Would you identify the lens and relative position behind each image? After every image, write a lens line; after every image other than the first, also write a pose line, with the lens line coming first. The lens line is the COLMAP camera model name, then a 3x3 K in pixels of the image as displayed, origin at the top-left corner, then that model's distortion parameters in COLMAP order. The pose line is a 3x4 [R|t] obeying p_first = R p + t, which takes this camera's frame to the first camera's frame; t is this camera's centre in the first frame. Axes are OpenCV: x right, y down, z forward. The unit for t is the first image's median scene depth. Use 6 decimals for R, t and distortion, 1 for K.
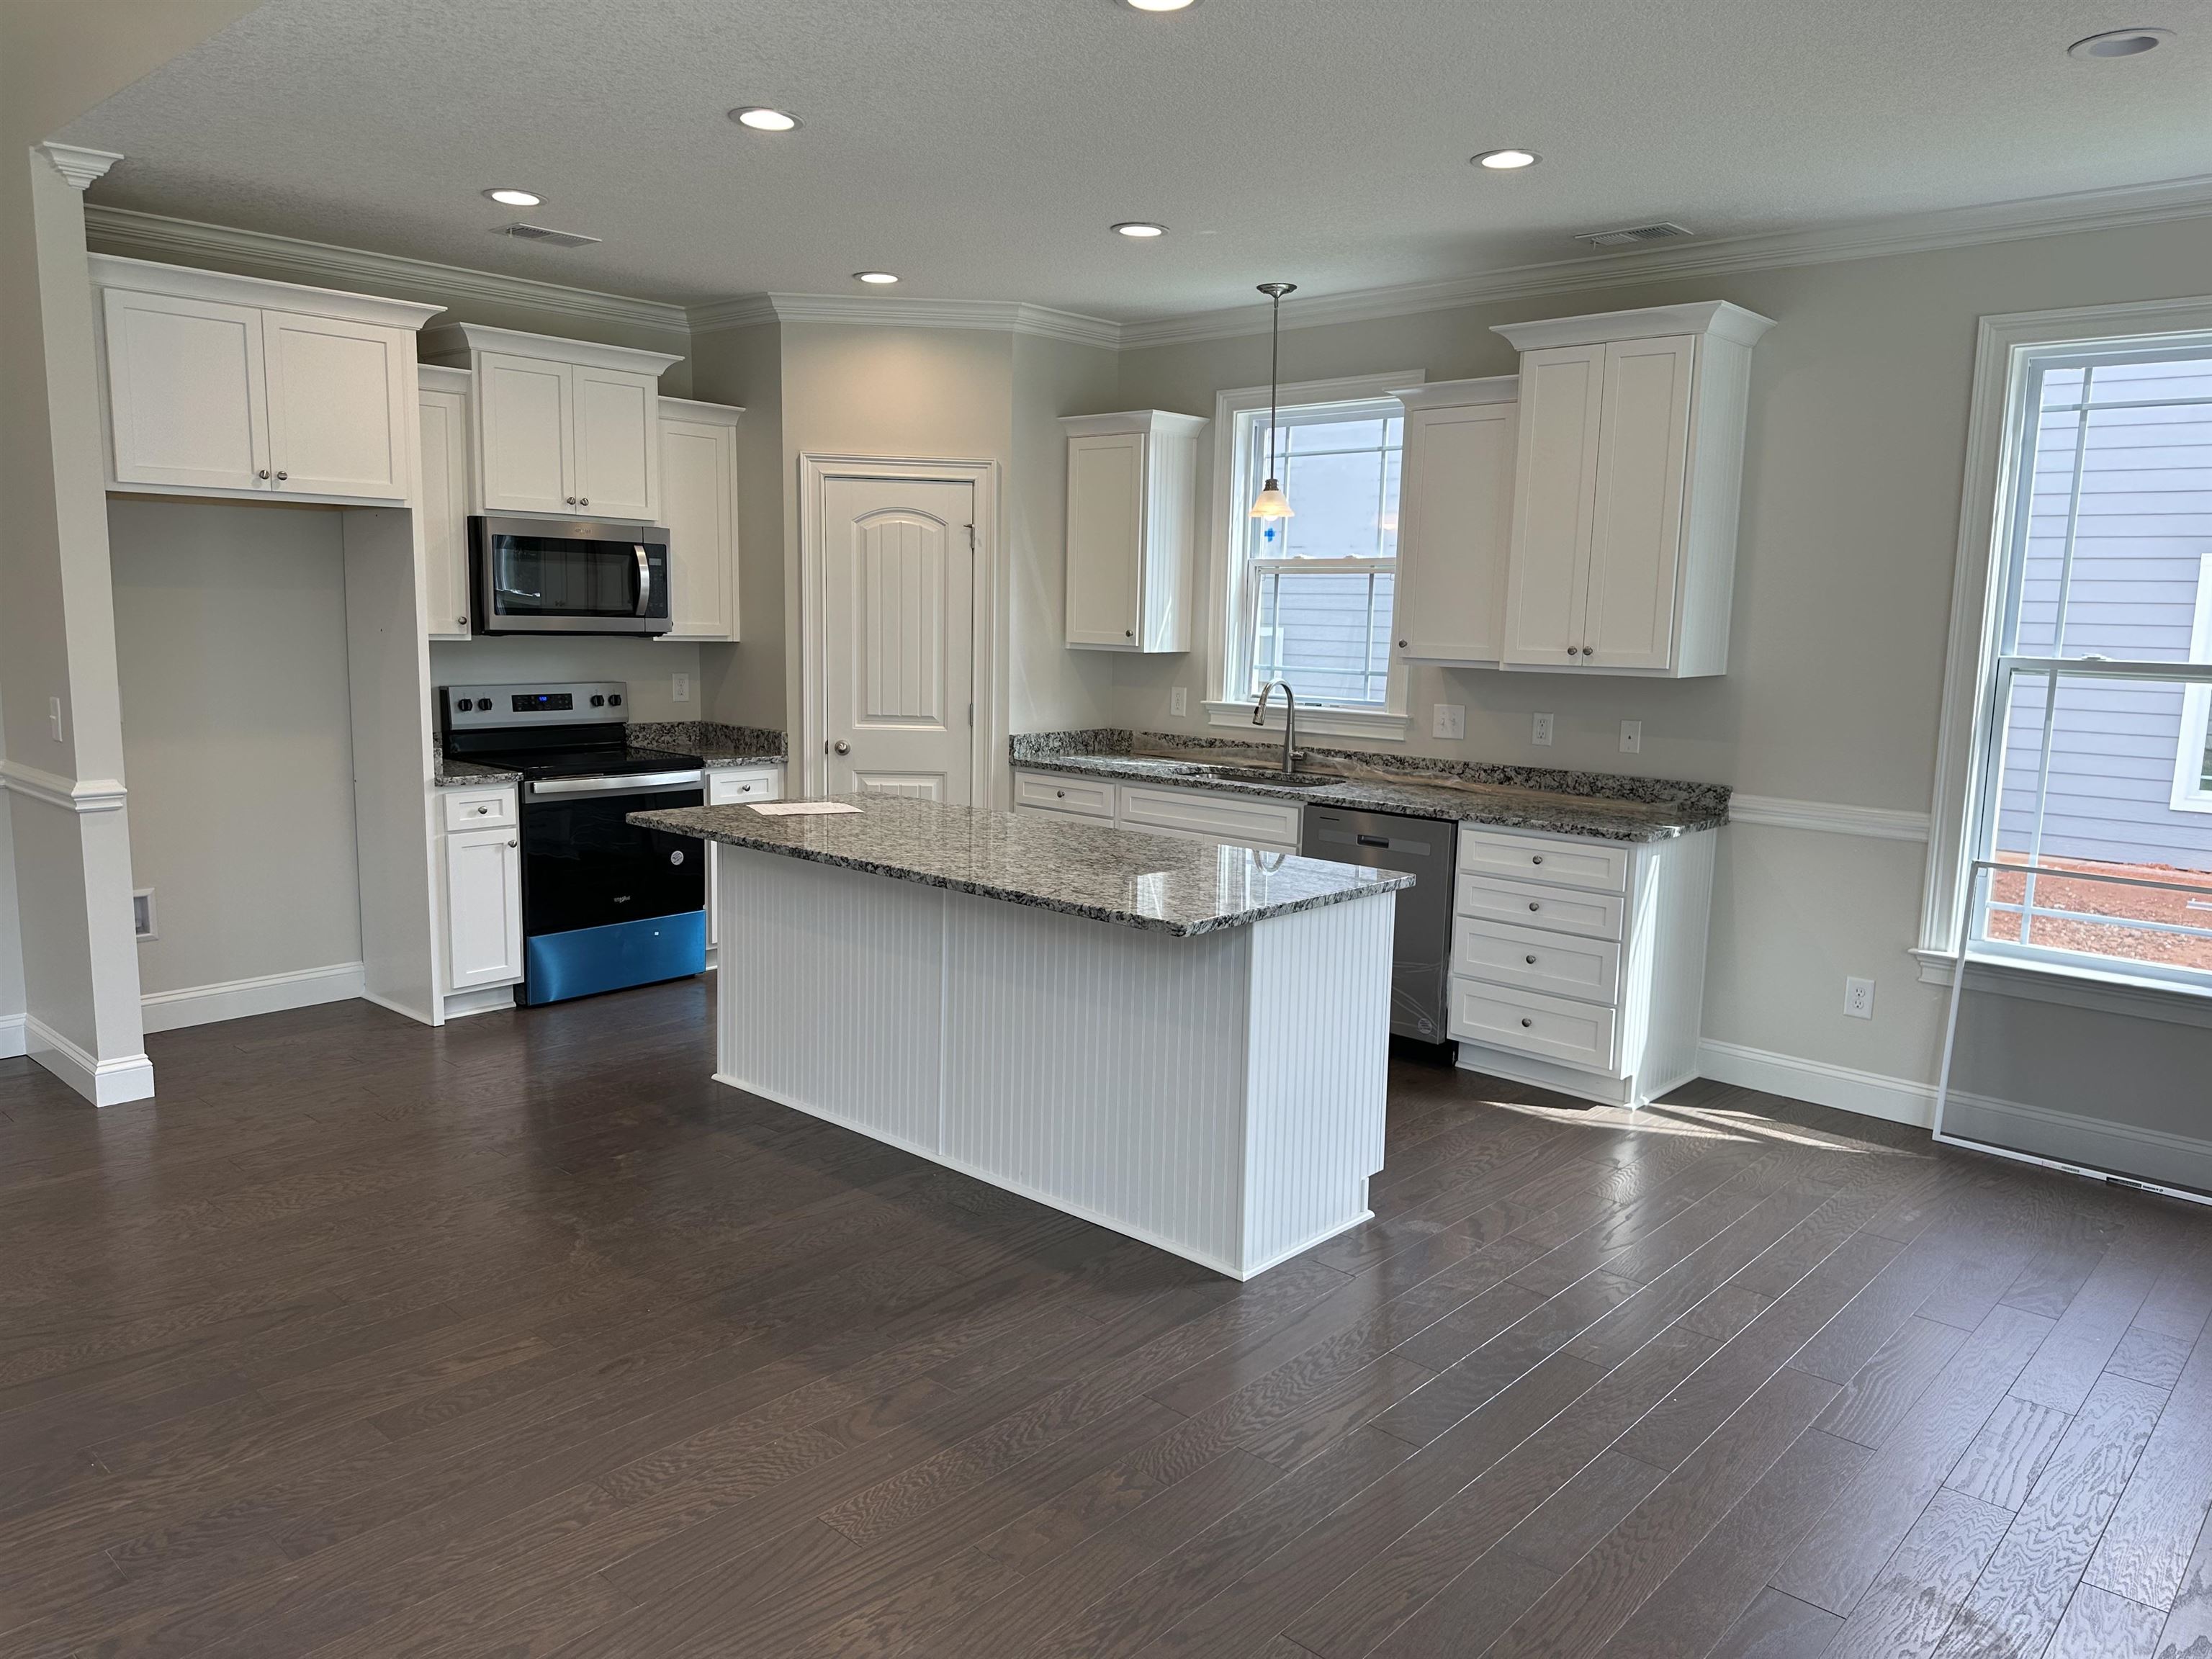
lens RADIAL K [[1547.7, 0, 1103.0], [0, 1547.7, 820.7], [0, 0, 1]] dist [-0.004475, -0.004128]
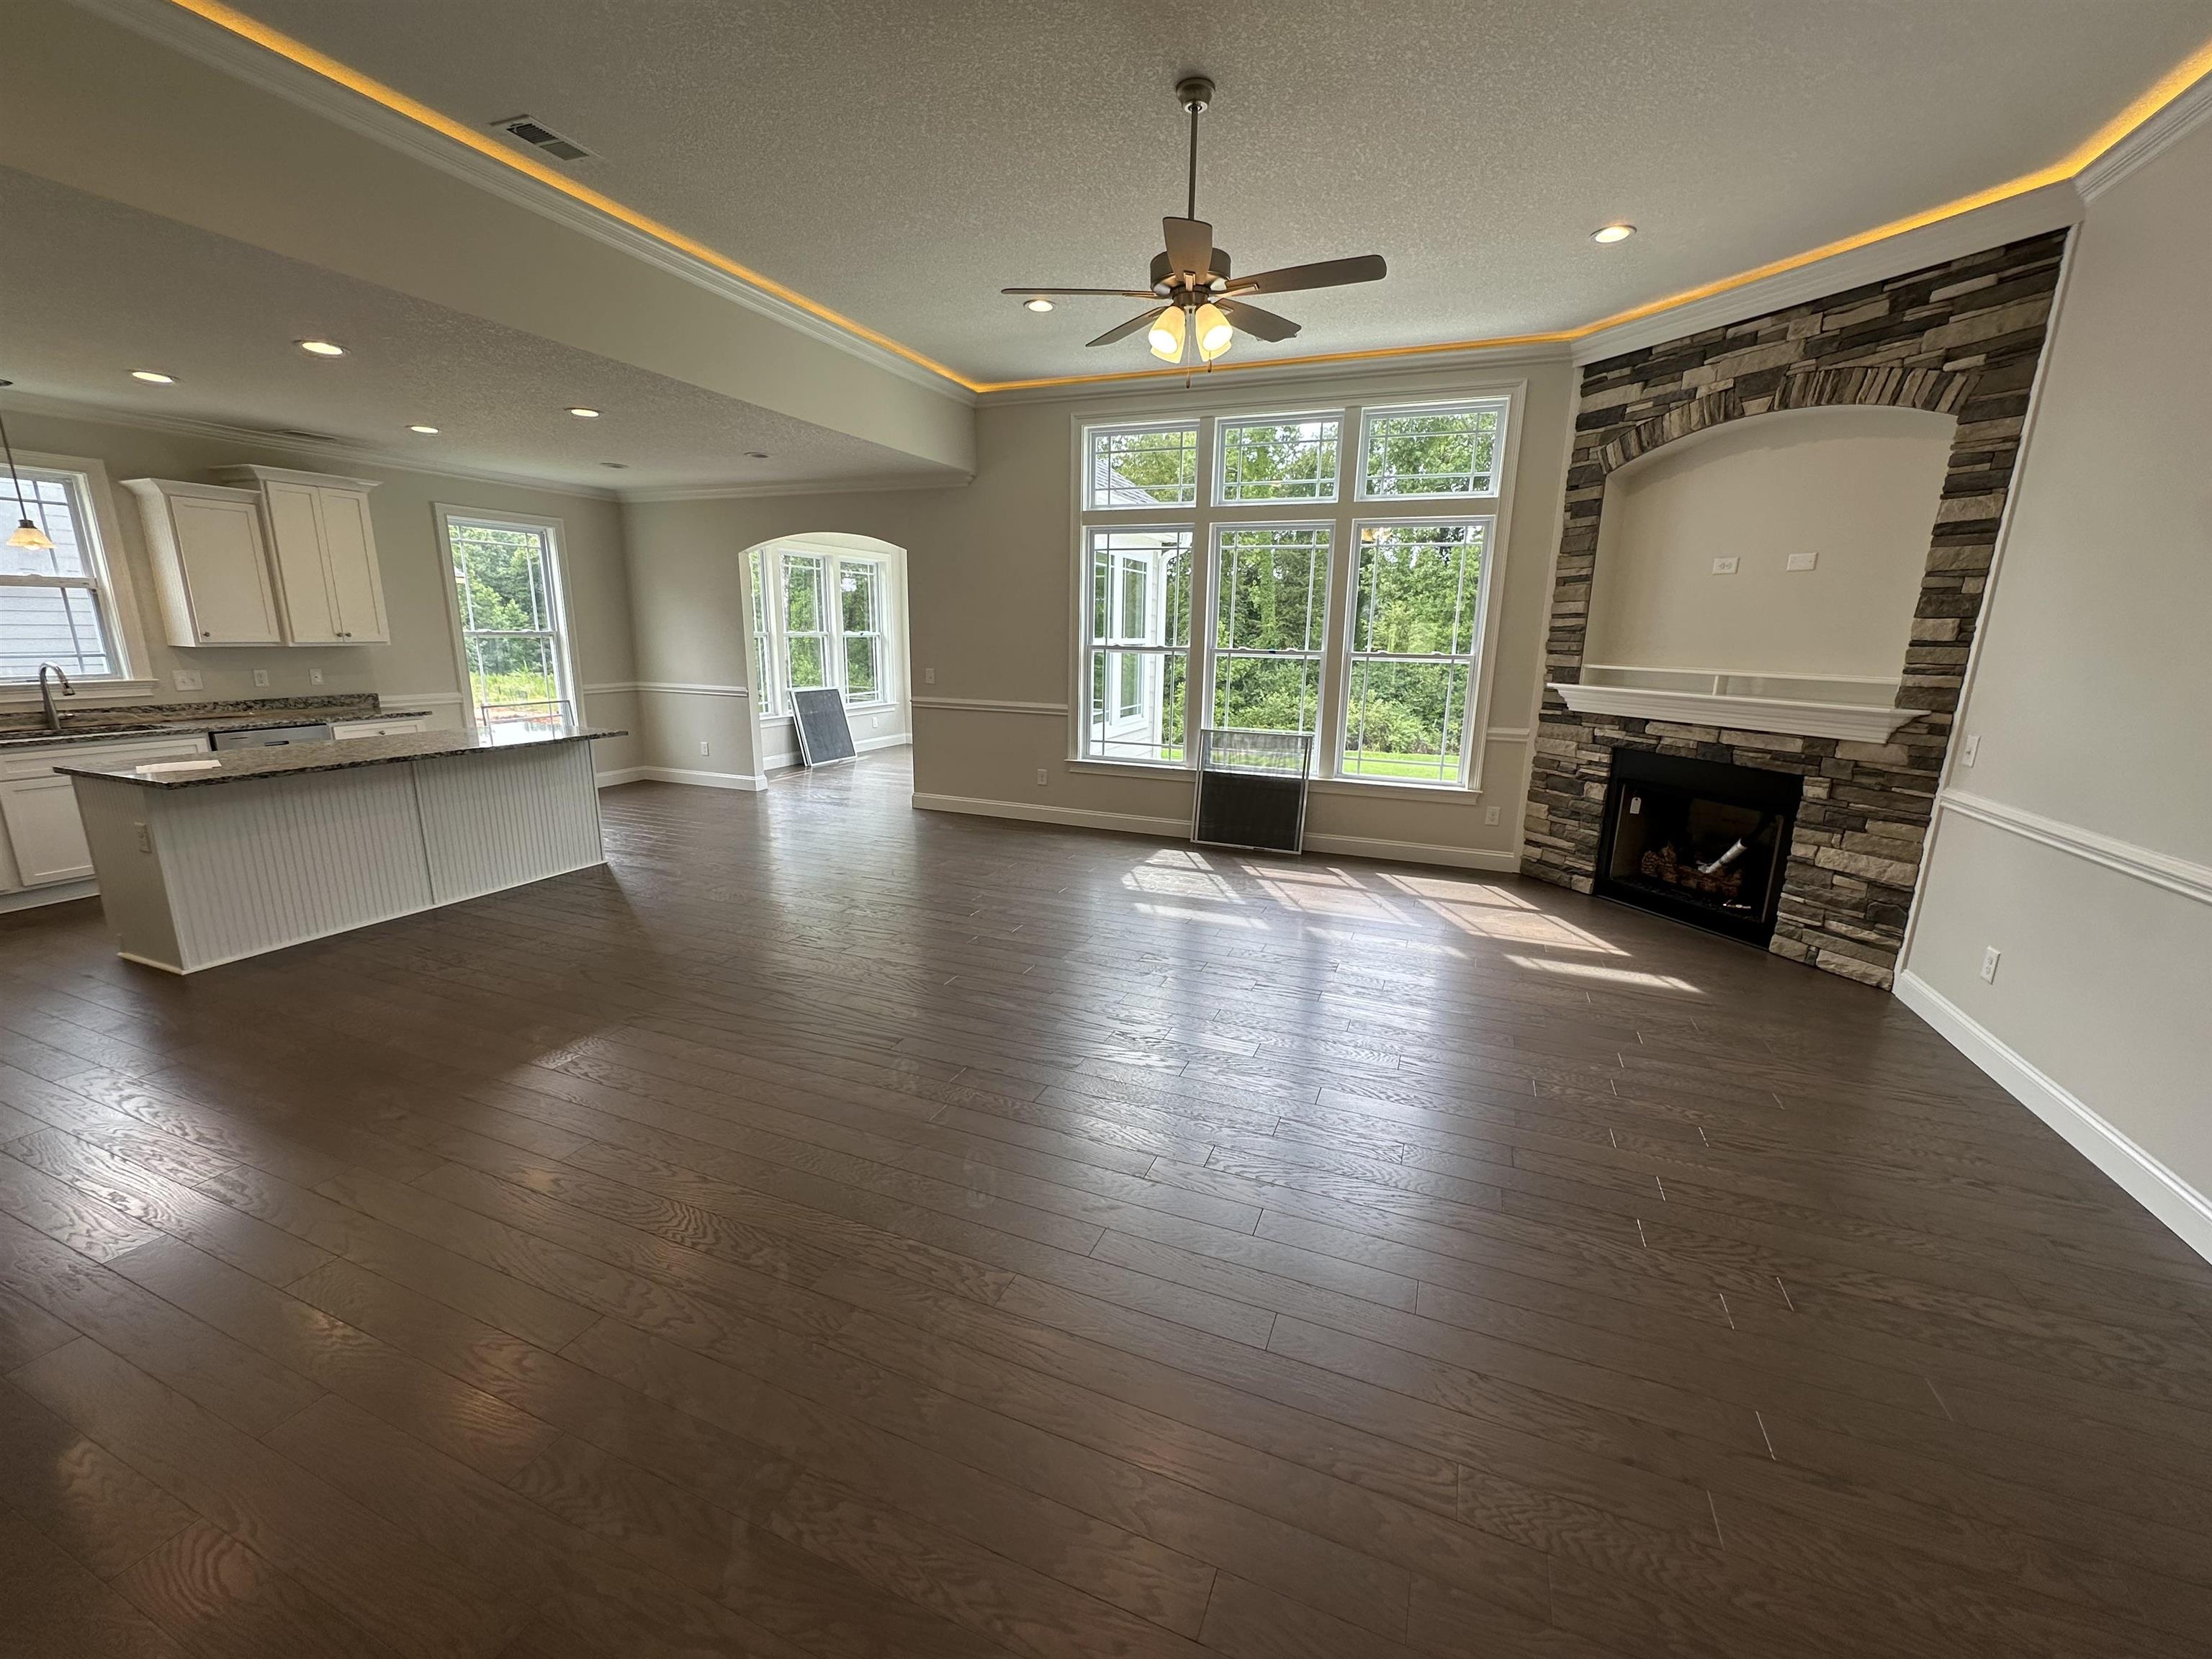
lens RADIAL K [[884.4, 0, 1097.4], [0, 884.4, 831.3], [0, 0, 1]] dist [0.010757, -0.000021]
pose [[-0.351171, -0.234118, 0.906569, -1.119109], [0.112986, 0.950564, 0.289246, -0.082884], [-0.929469, 0.204004, -0.307358, 0.433979]]
